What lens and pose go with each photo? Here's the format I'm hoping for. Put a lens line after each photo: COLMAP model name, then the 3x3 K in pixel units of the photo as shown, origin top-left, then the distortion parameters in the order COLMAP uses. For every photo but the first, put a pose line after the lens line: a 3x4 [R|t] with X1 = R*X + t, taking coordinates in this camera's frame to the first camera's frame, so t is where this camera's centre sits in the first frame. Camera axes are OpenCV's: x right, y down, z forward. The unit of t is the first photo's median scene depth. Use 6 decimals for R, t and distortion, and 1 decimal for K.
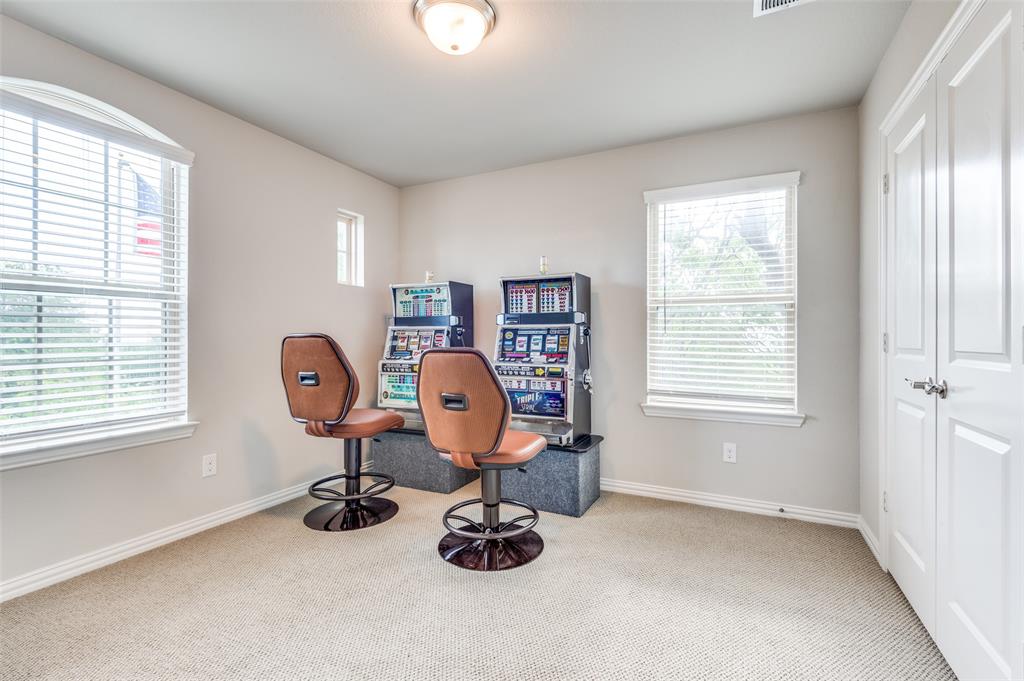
lens RADIAL K [[464.3, 0, 520.3], [0, 464.3, 341.5], [0, 0, 1]] dist [-0.006033, -0.002614]
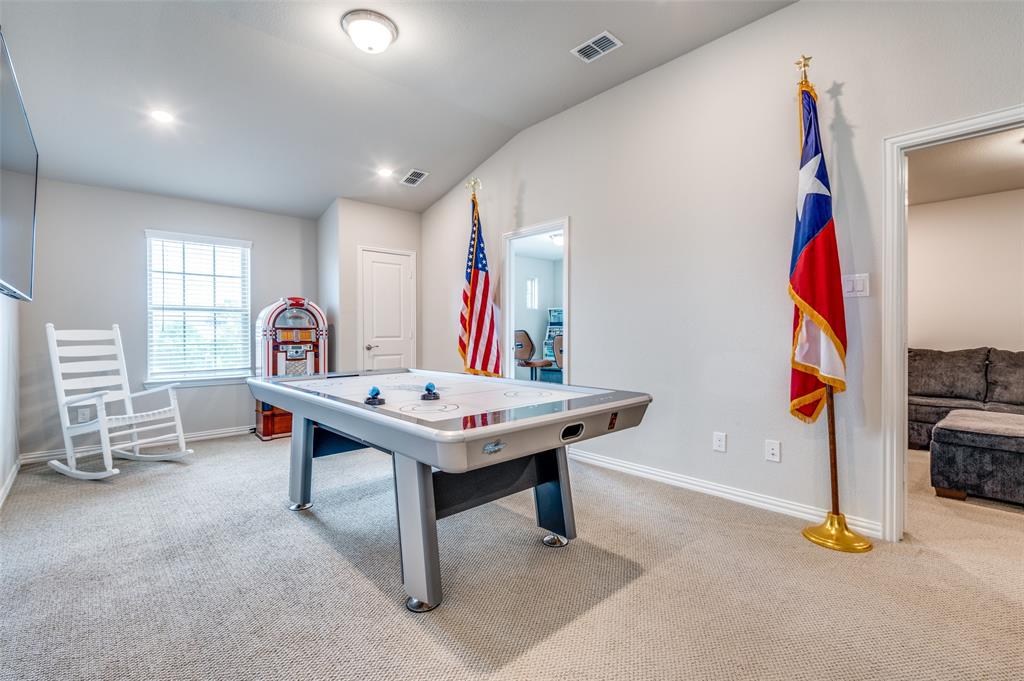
lens RADIAL K [[464.3, 0, 511.4], [0, 464.3, 333.8], [0, 0, 1]] dist [-0.006033, -0.002614]
pose [[0.927212, 0.004147, -0.374515, 0.427941], [-0.004437, 0.999990, 0.000087, 0.006037], [0.374512, 0.001581, 0.927221, -1.250716]]
